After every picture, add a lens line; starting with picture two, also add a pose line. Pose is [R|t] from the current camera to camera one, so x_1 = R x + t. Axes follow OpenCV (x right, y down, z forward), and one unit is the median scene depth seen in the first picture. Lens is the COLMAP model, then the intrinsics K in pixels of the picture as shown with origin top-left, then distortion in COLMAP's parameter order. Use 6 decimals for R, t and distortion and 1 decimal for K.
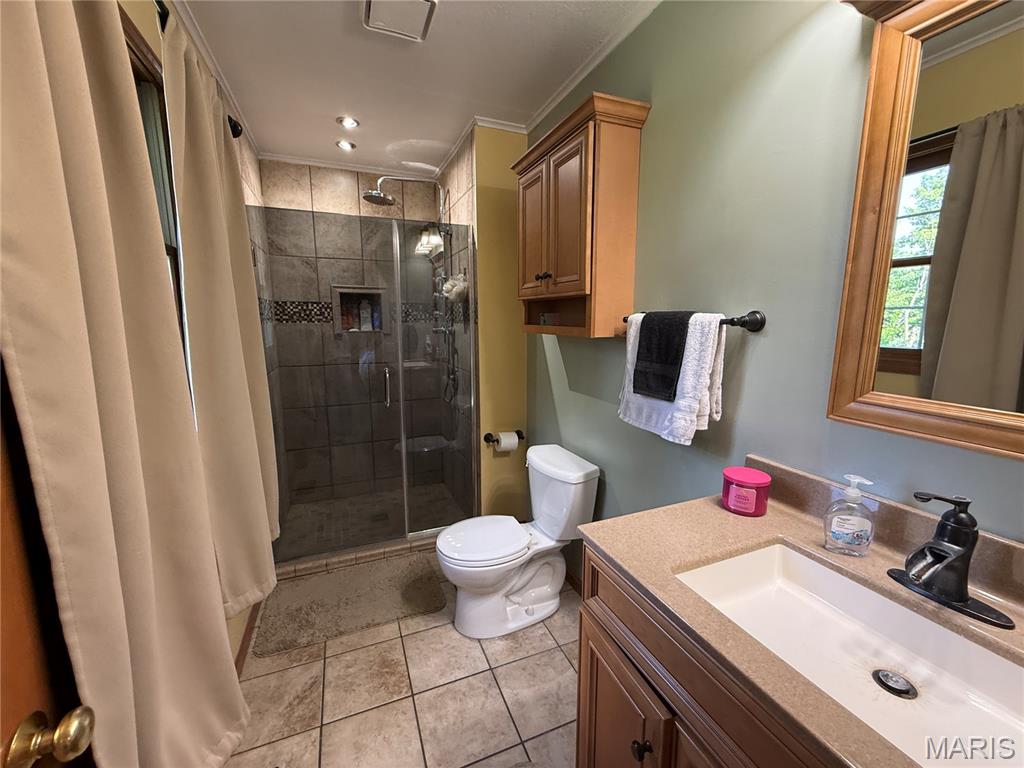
lens RADIAL K [[408.8, 0, 508.6], [0, 408.8, 385.2], [0, 0, 1]] dist [0.000765, -0.000467]
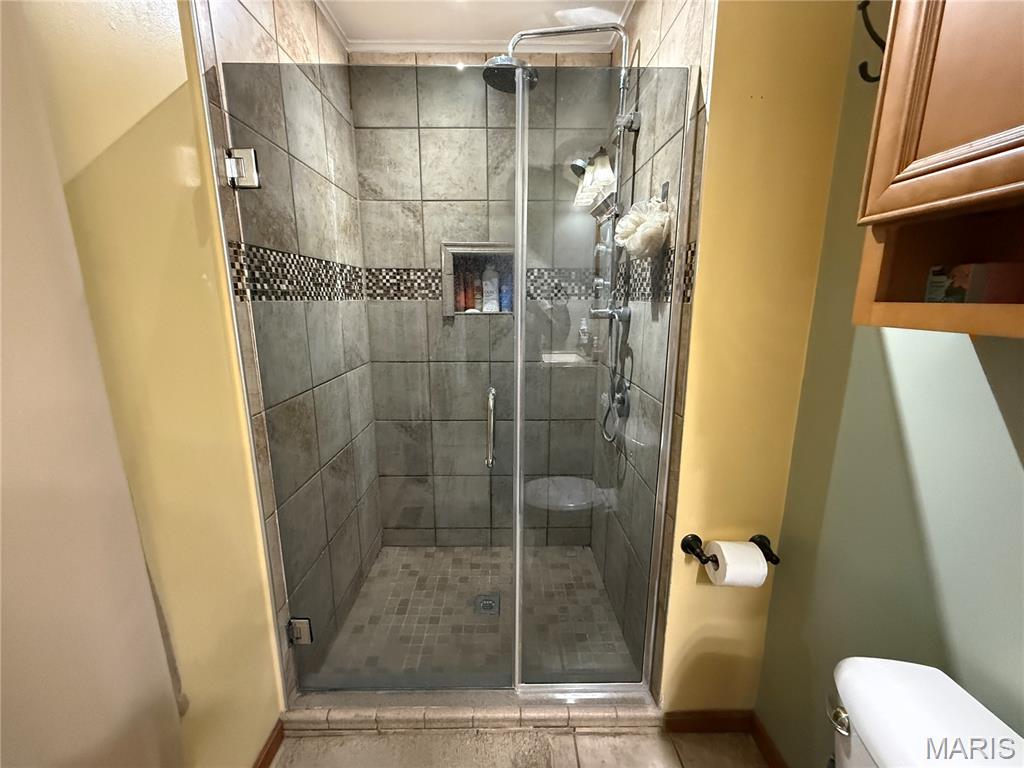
lens RADIAL K [[408.8, 0, 509.8], [0, 408.8, 382.1], [0, 0, 1]] dist [0.000765, -0.000467]
pose [[0.929384, 0.073911, -0.361639, -0.075646], [-0.059209, 0.996912, 0.051584, -0.060720], [0.364335, -0.026529, 0.930890, 0.423897]]
